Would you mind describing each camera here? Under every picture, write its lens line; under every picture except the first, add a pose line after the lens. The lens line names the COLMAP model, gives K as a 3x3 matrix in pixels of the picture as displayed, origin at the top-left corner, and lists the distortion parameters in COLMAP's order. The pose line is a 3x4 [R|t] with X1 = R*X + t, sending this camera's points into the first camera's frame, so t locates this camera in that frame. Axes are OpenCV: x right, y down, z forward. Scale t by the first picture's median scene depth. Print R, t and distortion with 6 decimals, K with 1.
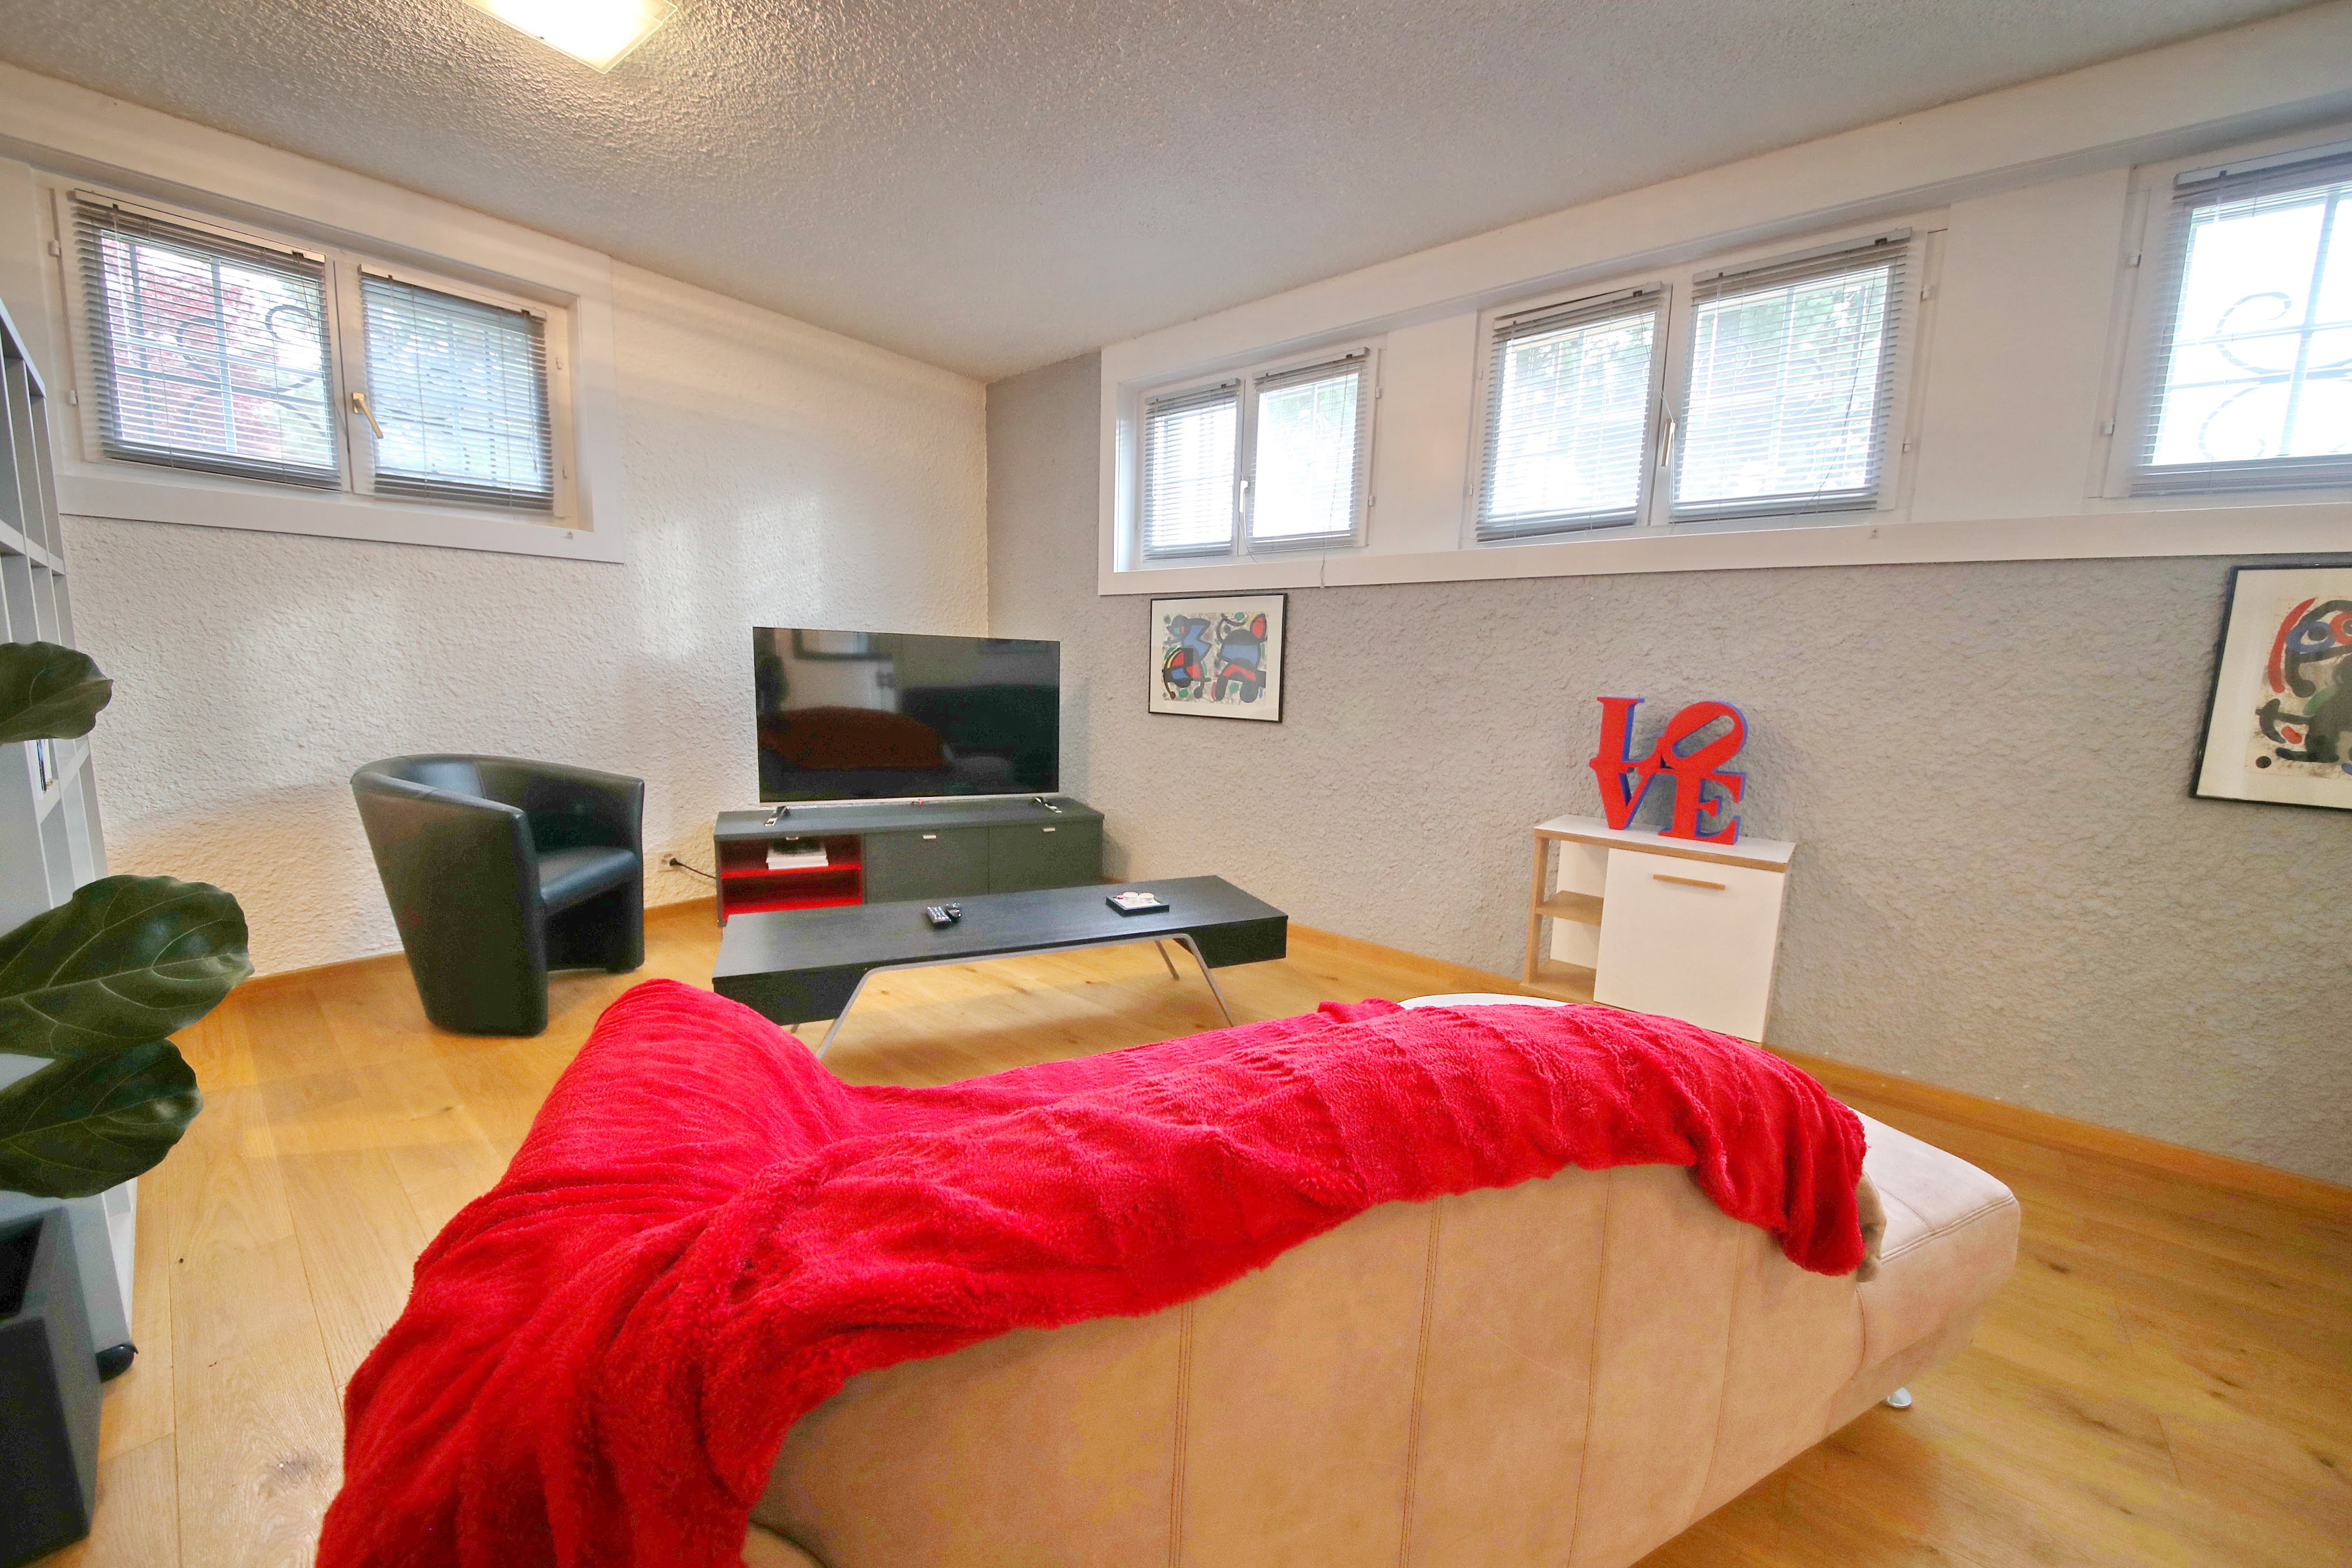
lens RADIAL K [[898.4, 0, 1209.2], [0, 898.4, 790.5], [0, 0, 1]] dist [0.020555, -0.019560]
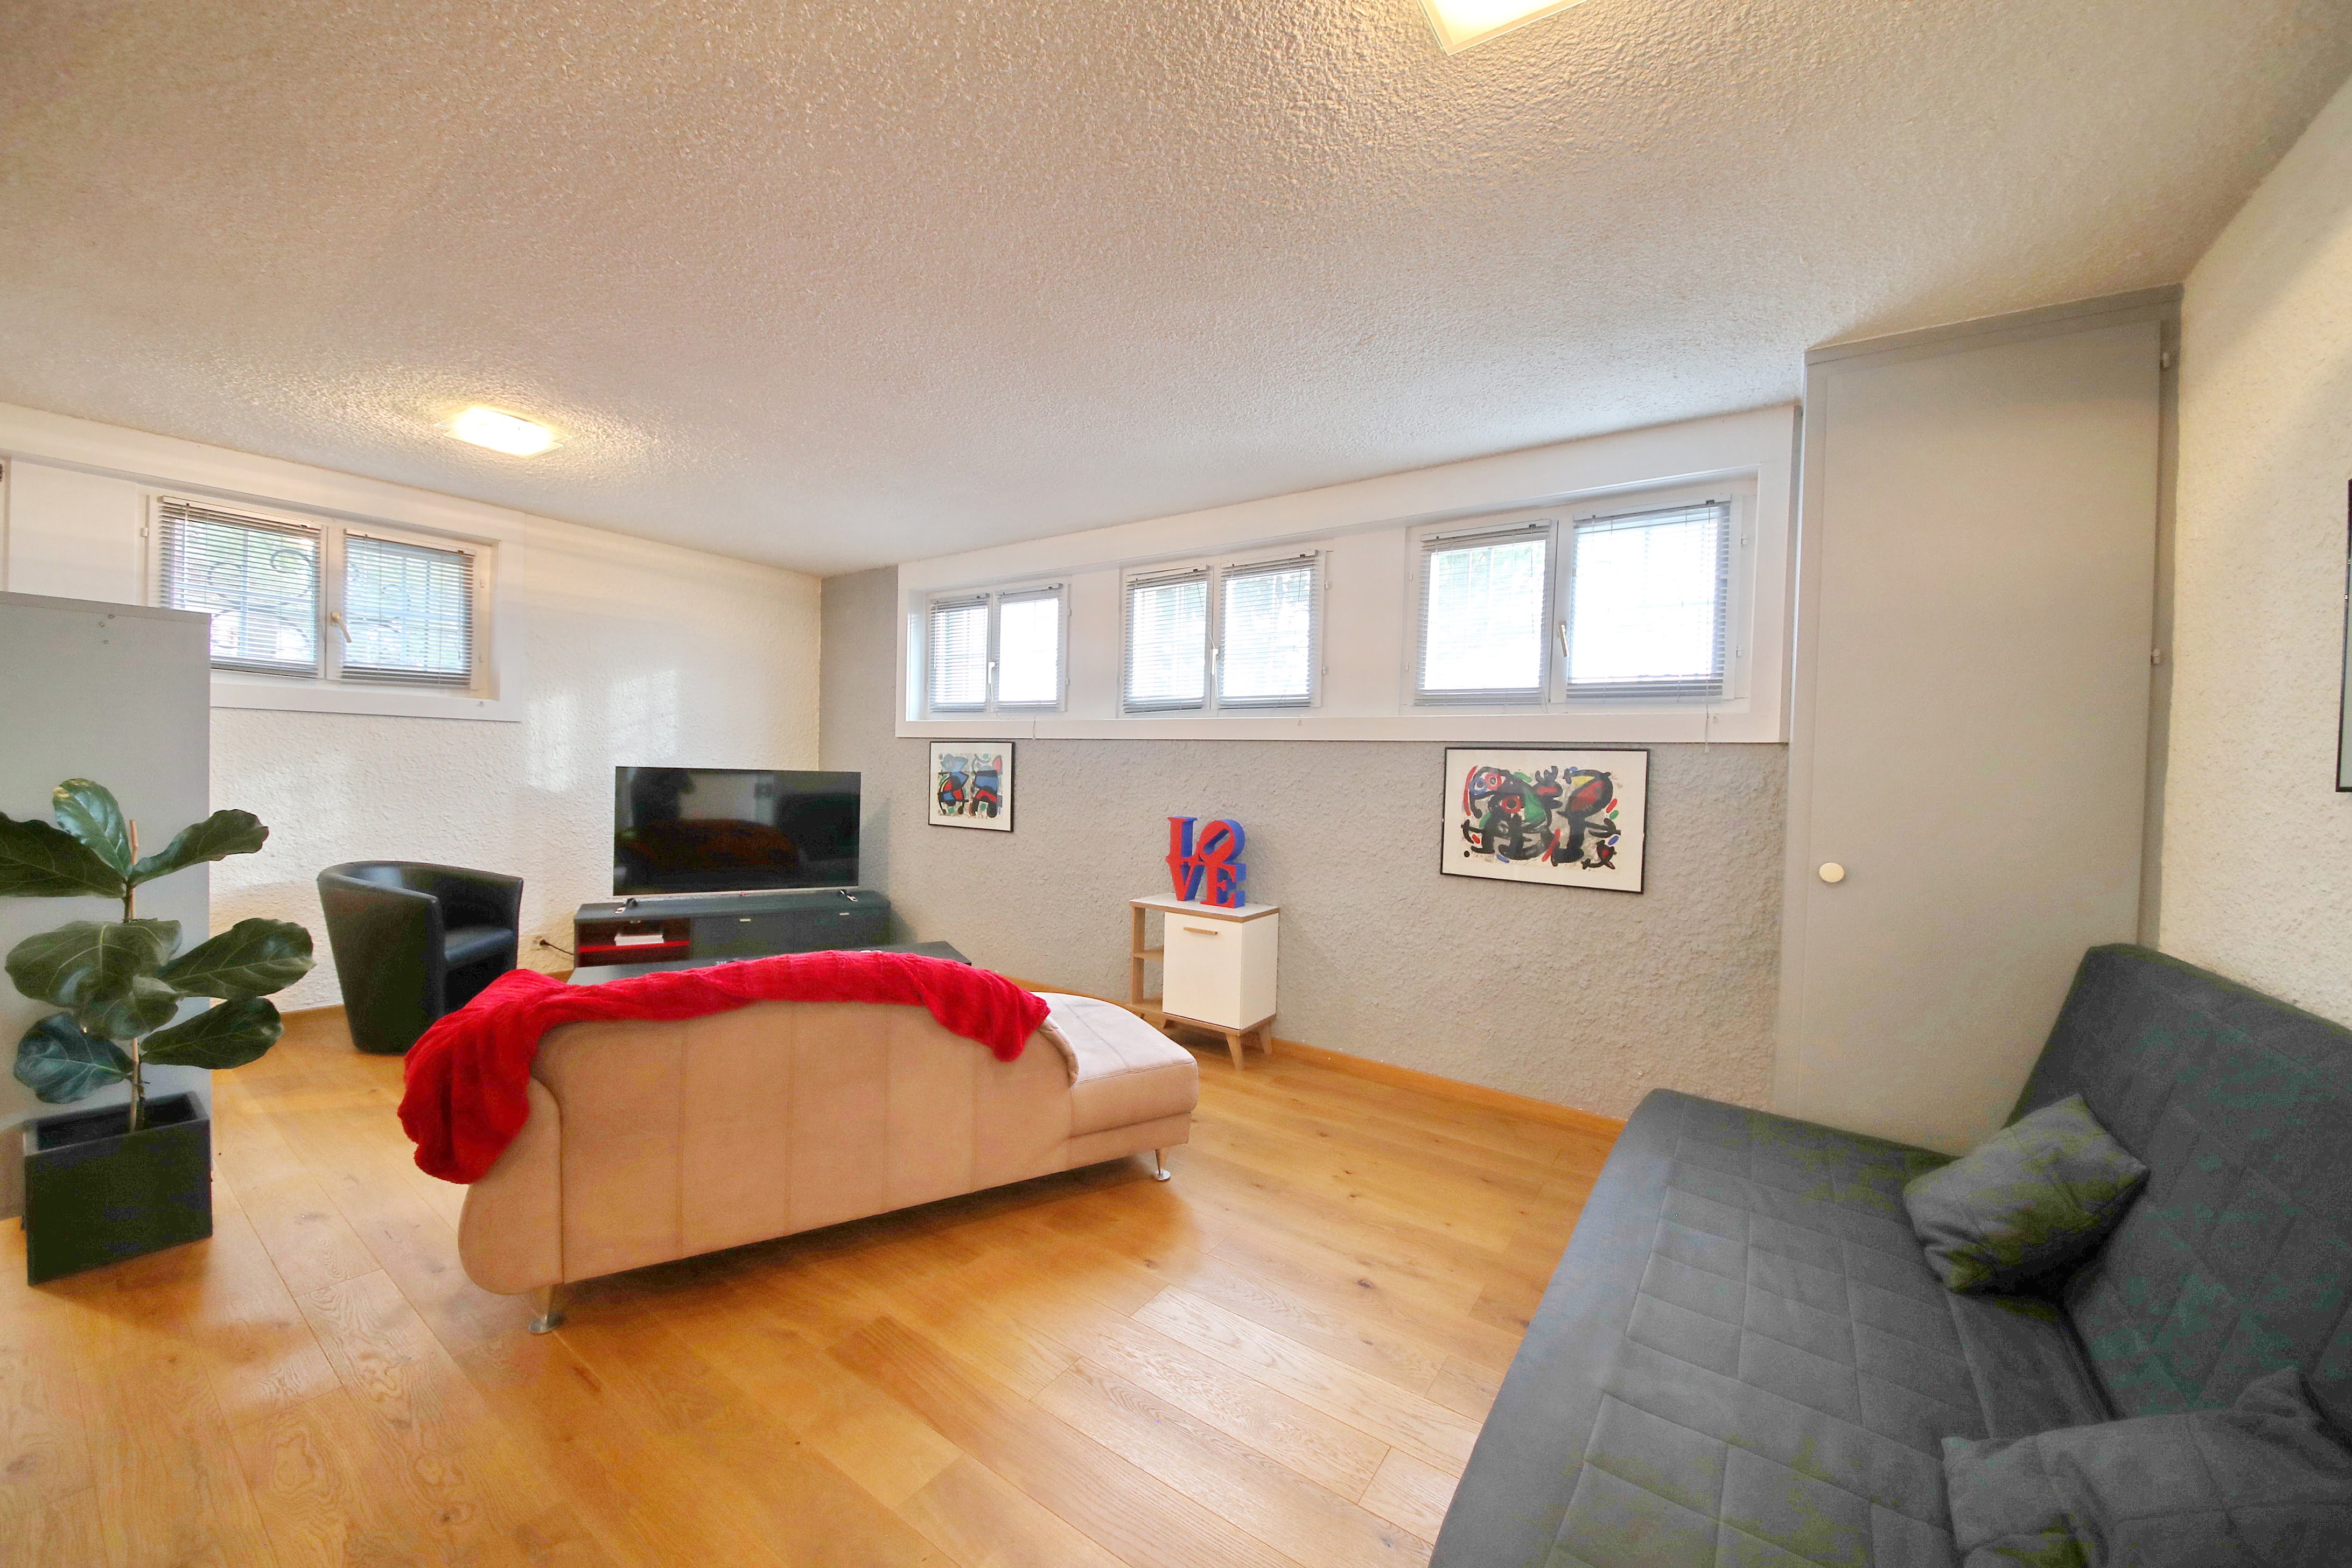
lens RADIAL K [[846.8, 0, 1178.4], [0, 846.8, 788.2], [0, 0, 1]] dist [0.025559, -0.027257]
pose [[0.995906, -0.003096, 0.090346, 0.248133], [0.013747, 0.992976, -0.117511, 0.017205], [-0.089347, 0.118272, 0.988953, -0.383404]]
